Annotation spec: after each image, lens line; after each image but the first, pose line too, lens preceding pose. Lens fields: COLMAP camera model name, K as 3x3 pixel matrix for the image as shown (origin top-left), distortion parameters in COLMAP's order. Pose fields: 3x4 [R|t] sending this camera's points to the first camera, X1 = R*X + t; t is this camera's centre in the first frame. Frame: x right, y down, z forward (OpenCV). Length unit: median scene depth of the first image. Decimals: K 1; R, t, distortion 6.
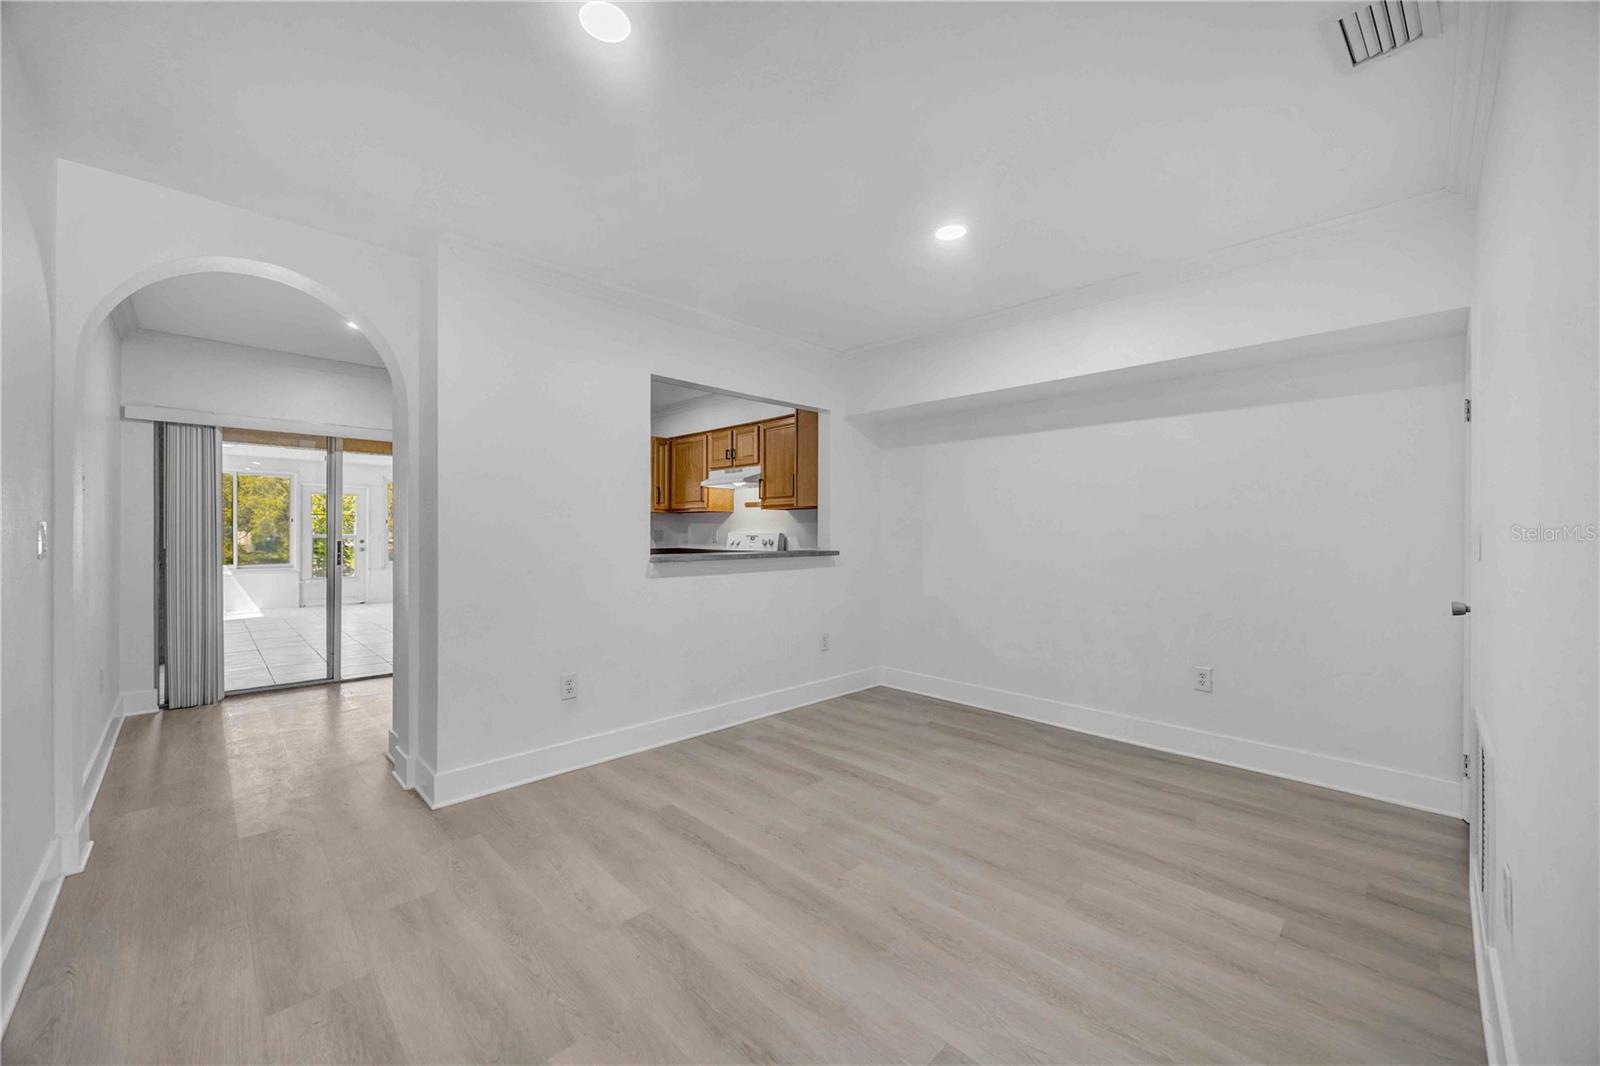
lens RADIAL K [[614.5, 0, 803.1], [0, 614.5, 533.9], [0, 0, 1]] dist [-0.001660, 0.000197]
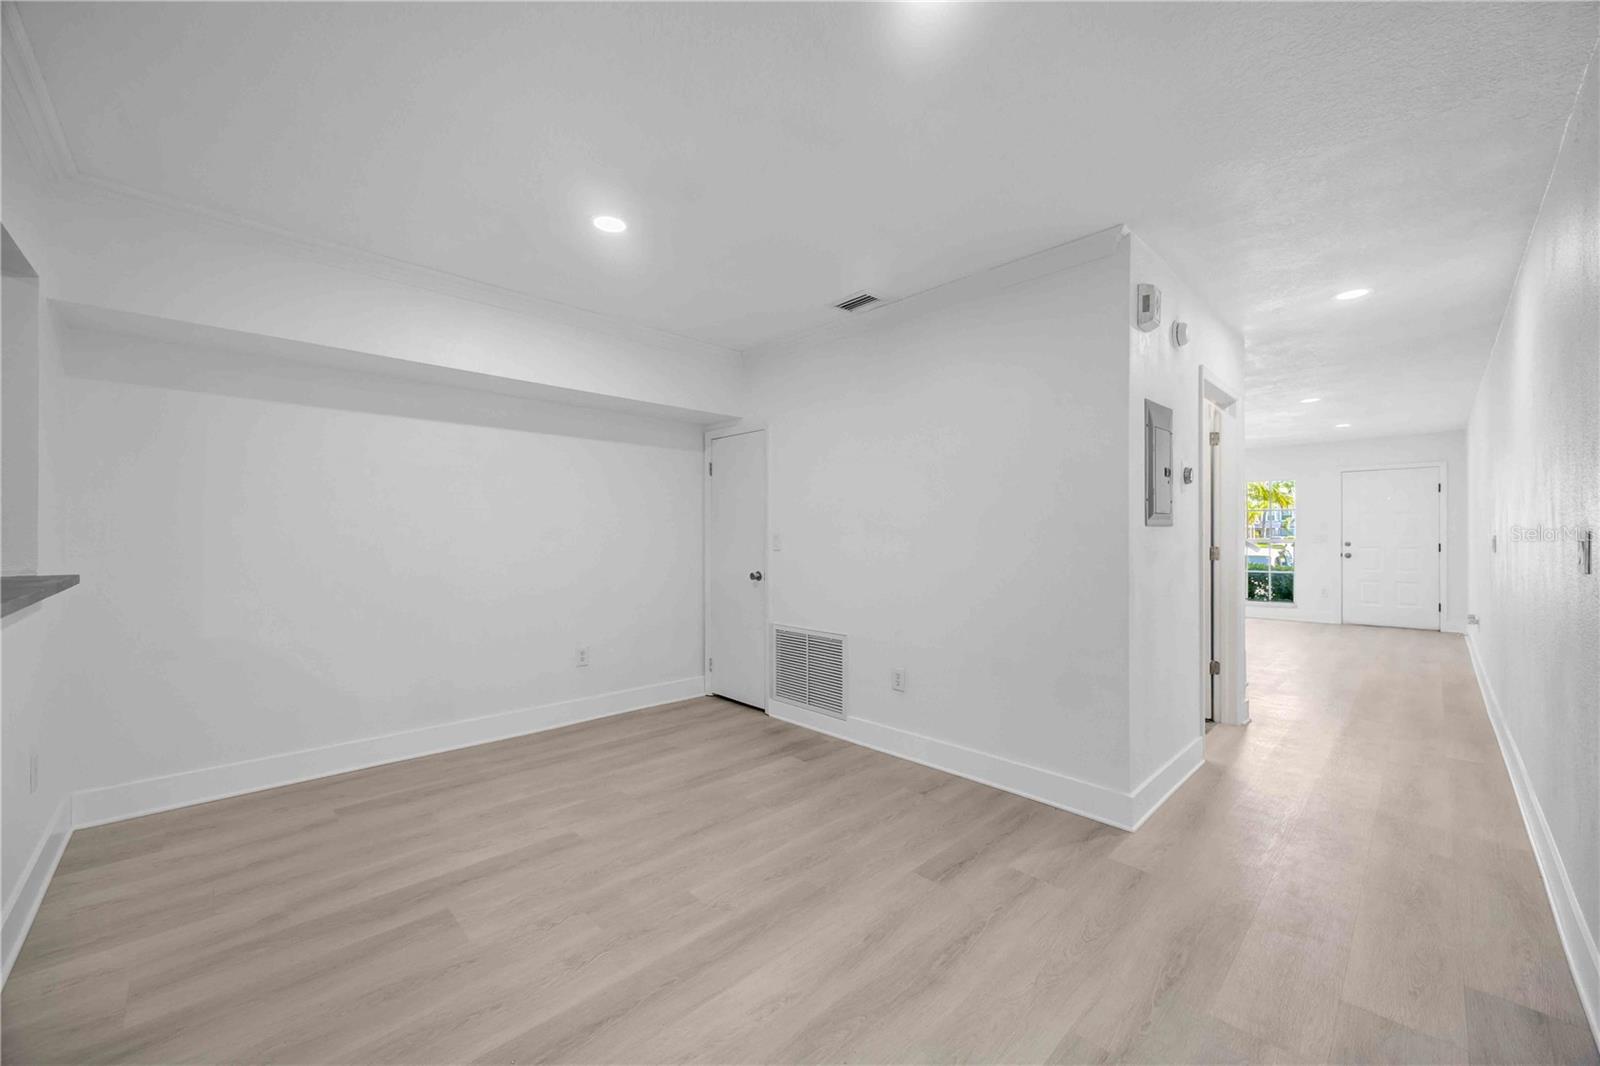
lens RADIAL K [[614.5, 0, 802.0], [0, 614.5, 537.7], [0, 0, 1]] dist [-0.001660, 0.000197]
pose [[0.003275, -0.006852, 0.999971, -0.591617], [-0.000083, 0.999977, 0.006853, -0.008604], [-0.999995, -0.000106, 0.003275, 0.577220]]
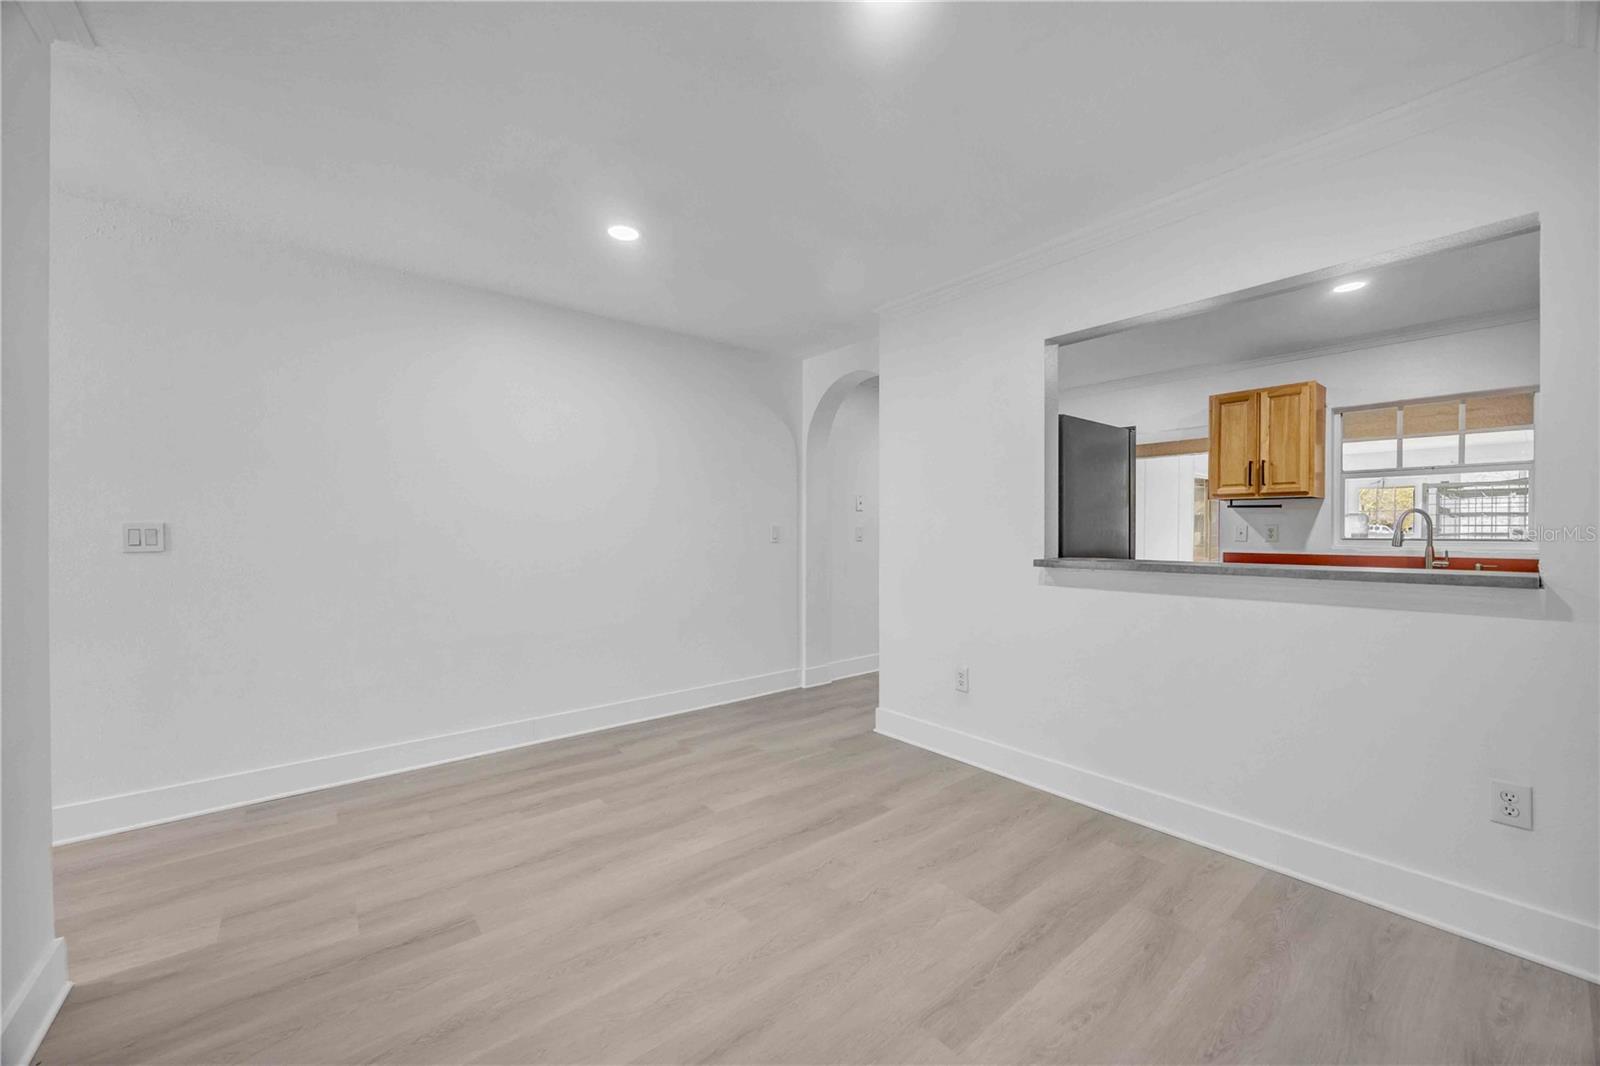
lens RADIAL K [[614.5, 0, 804.6], [0, 614.5, 533.9], [0, 0, 1]] dist [-0.001660, 0.000197]
pose [[-0.088051, 0.006812, -0.996093, 0.648929], [-0.002729, 0.999971, 0.007080, -0.001356], [0.996112, 0.003342, -0.088029, 0.804786]]
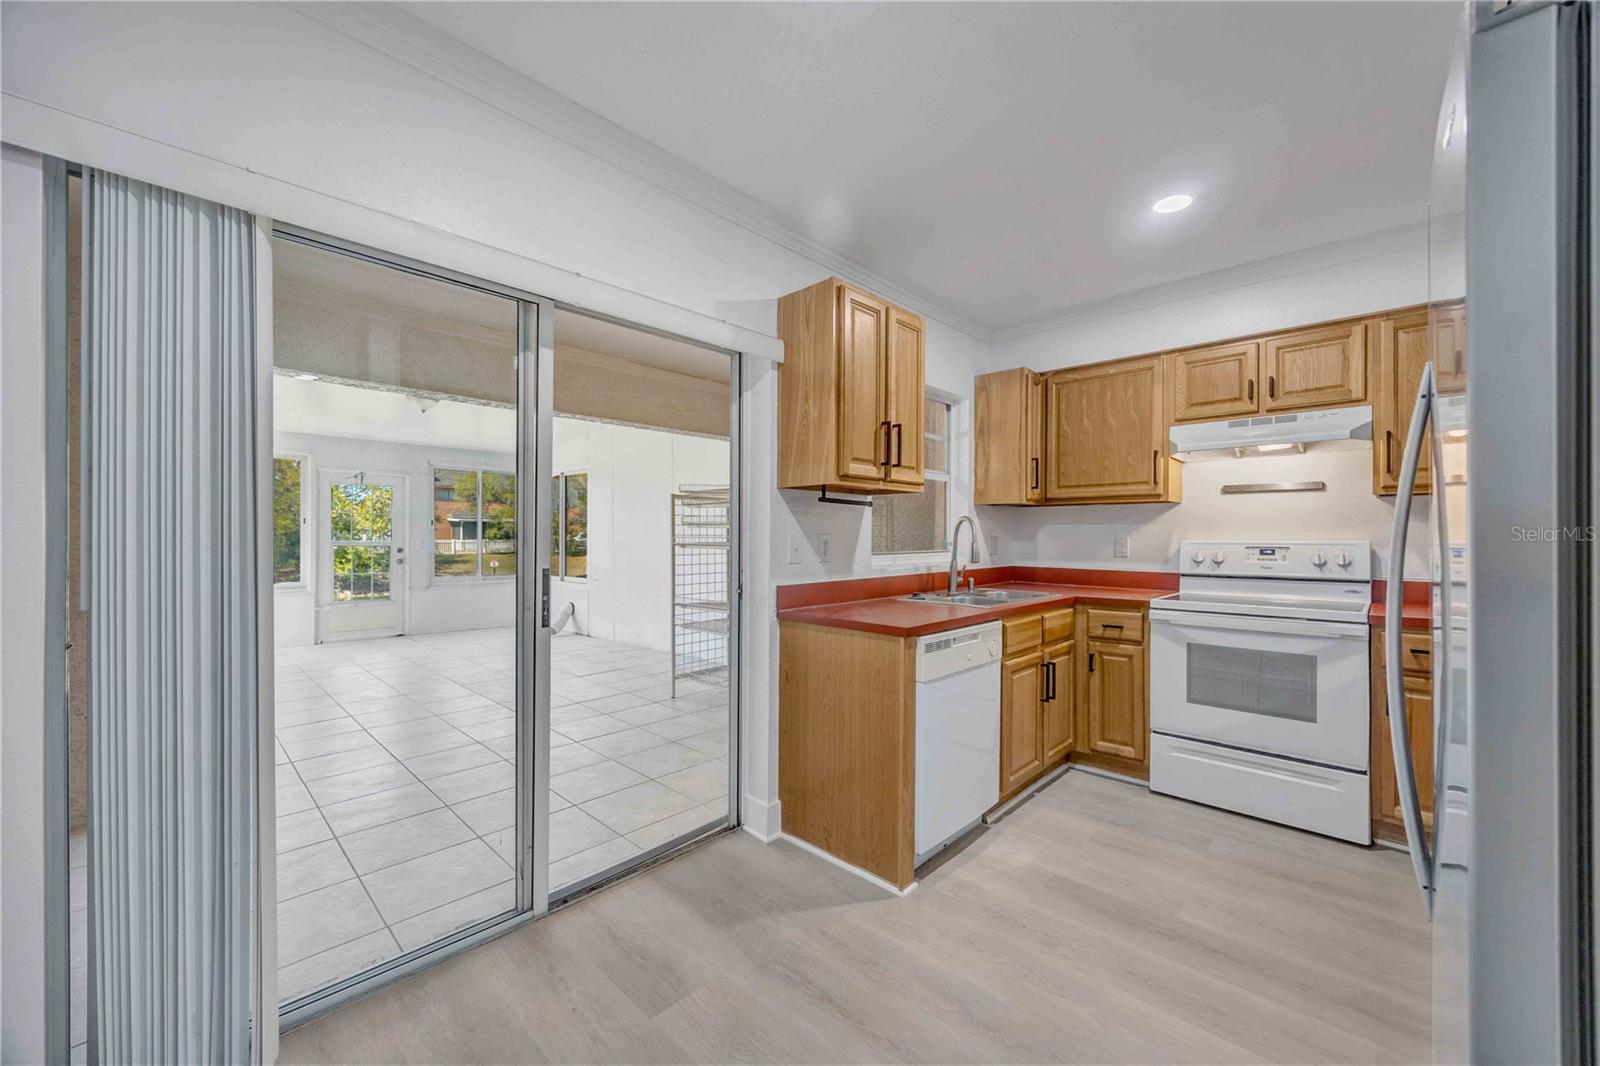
lens RADIAL K [[614.5, 0, 800.3], [0, 614.5, 538.9], [0, 0, 1]] dist [-0.001660, 0.000197]
pose [[0.999521, -0.001297, 0.030926, -0.914157], [0.001218, 0.999996, 0.002564, -0.010893], [-0.030929, -0.002526, 0.999518, 0.897654]]
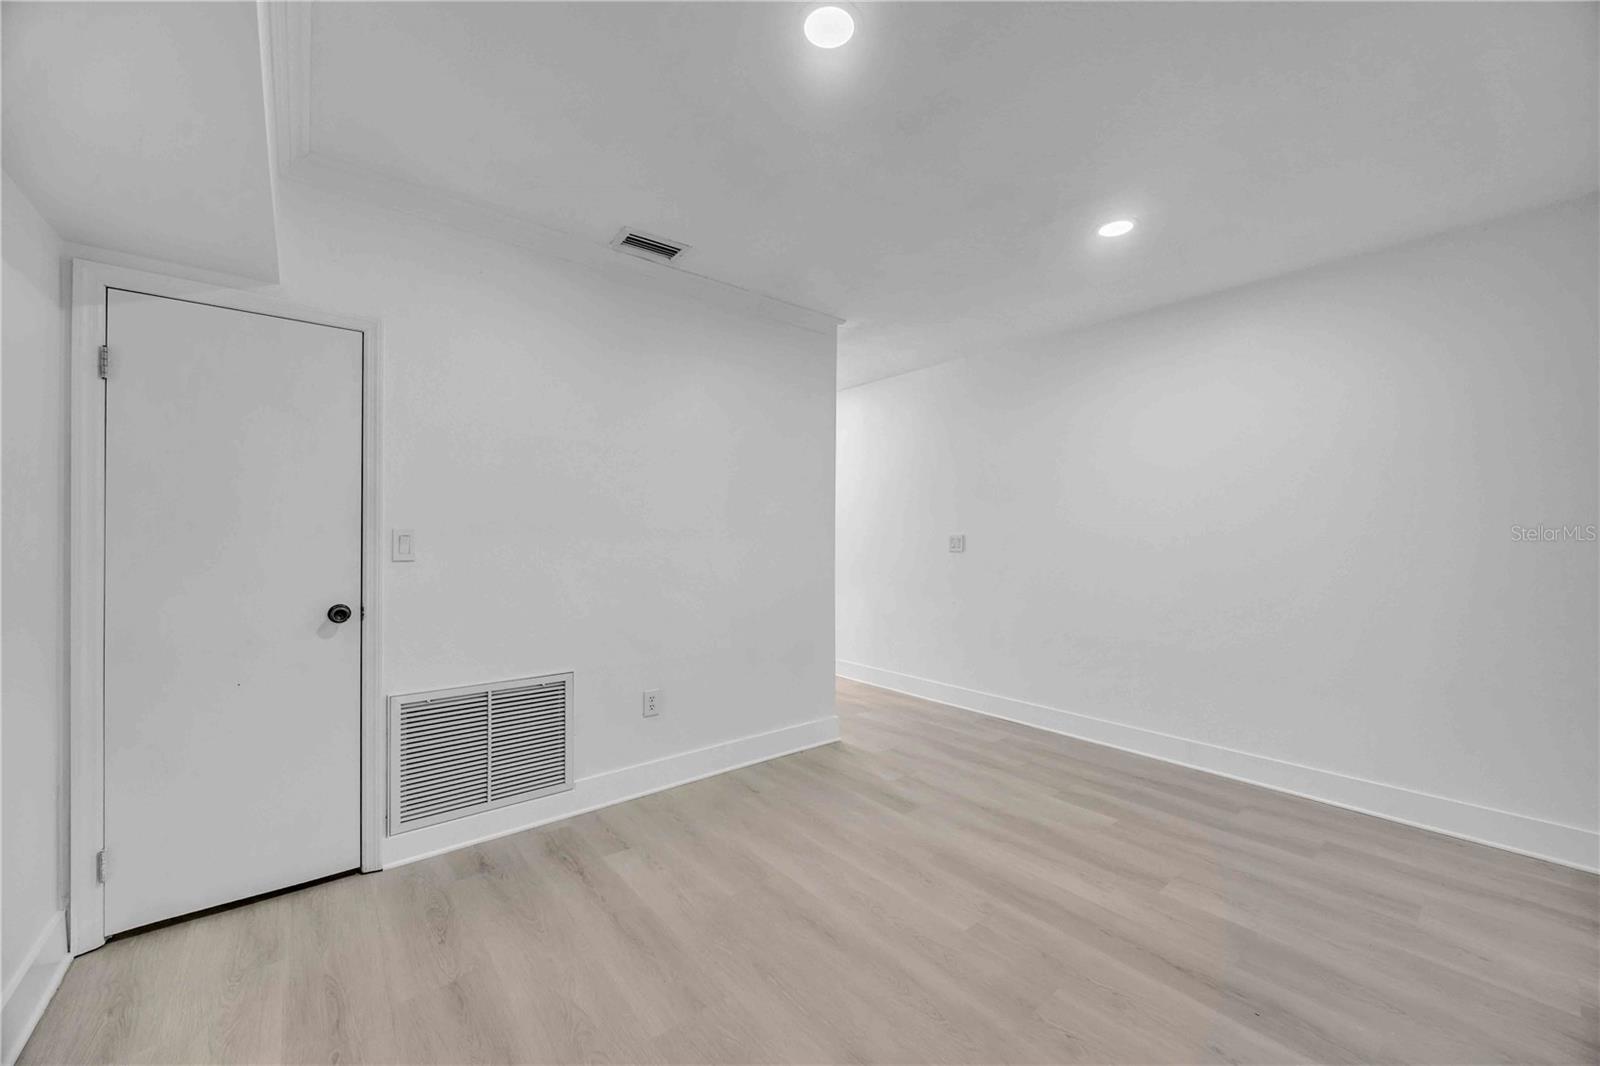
lens RADIAL K [[614.5, 0, 806.5], [0, 614.5, 536.5], [0, 0, 1]] dist [-0.001660, 0.000197]
pose [[-0.996697, -0.006642, 0.080940, 0.174248], [-0.006358, 0.999973, 0.003762, -0.007593], [-0.080963, 0.003235, -0.996712, 1.306876]]
